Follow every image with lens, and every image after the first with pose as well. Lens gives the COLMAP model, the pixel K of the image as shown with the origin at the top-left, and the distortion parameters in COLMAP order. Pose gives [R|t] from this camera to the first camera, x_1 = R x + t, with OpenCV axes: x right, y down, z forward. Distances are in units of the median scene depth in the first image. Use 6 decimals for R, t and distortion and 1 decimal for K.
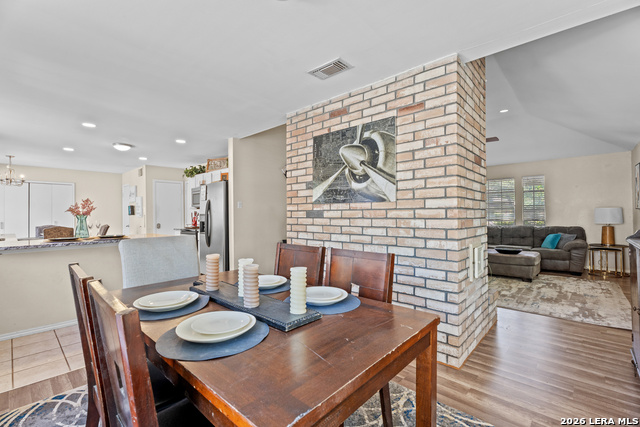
lens RADIAL K [[288.8, 0, 320.0], [0, 288.8, 213.5], [0, 0, 1]] dist [0.002155, 0.000168]
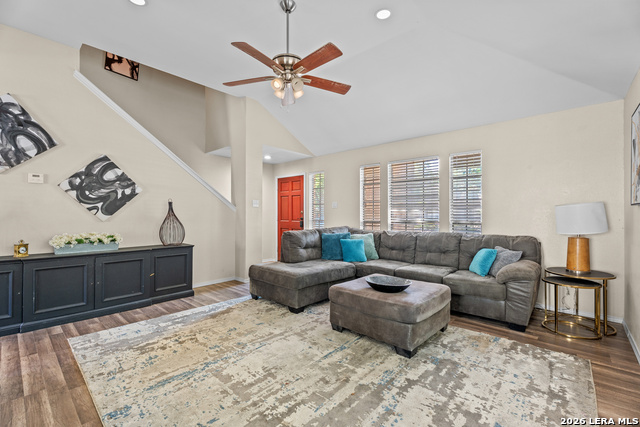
lens RADIAL K [[283.6, 0, 318.3], [0, 283.6, 214.8], [0, 0, 1]] dist [-0.000901, -0.000002]
pose [[0.999959, 0.007604, 0.004971, 0.491709], [-0.007671, 0.999879, 0.013540, -0.001959], [-0.004868, -0.013577, 0.999896, 0.459743]]
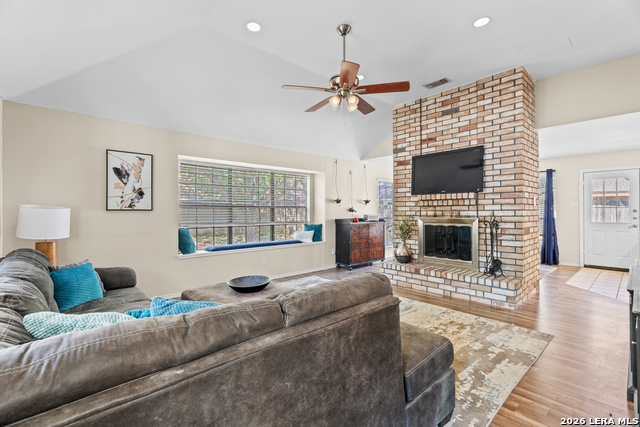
lens RADIAL K [[288.8, 0, 320.0], [0, 288.8, 213.5], [0, 0, 1]] dist [0.002155, 0.000168]
pose [[-0.996208, 0.008352, 0.086597, 0.443297], [0.008624, 0.999959, 0.002766, -0.004531], [-0.086571, 0.003502, -0.996240, 1.439829]]
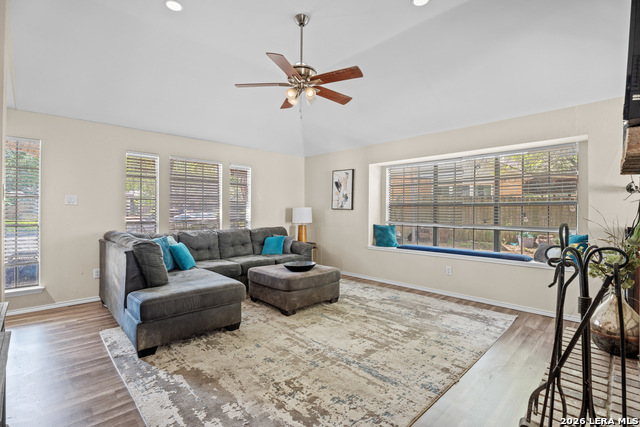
lens RADIAL K [[297.6, 0, 320.0], [0, 297.6, 213.5], [0, 0, 1]] dist [-0.011497, -0.000037]
pose [[0.052238, -0.001641, 0.998633, -0.064352], [-0.011077, 0.999936, 0.002223, -0.000896], [-0.998573, -0.011178, 0.052216, 0.860762]]
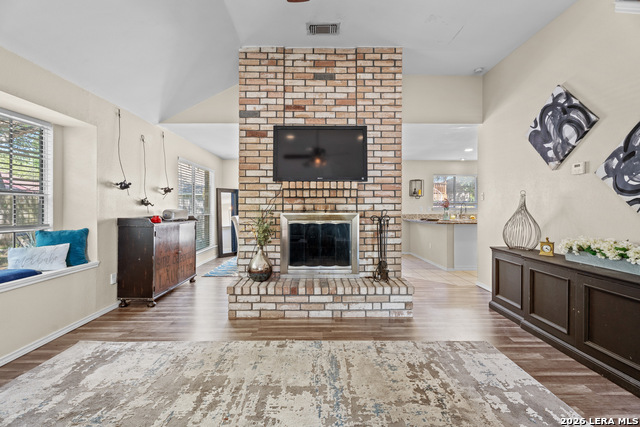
lens RADIAL K [[285.5, 0, 318.6], [0, 285.5, 208.6], [0, 0, 1]] dist [-0.000242, 0.000180]
pose [[-0.728878, 0.006699, -0.684611, 0.579703], [0.006268, 0.999976, 0.003112, 0.000957], [0.684615, -0.002022, -0.728902, 1.057656]]
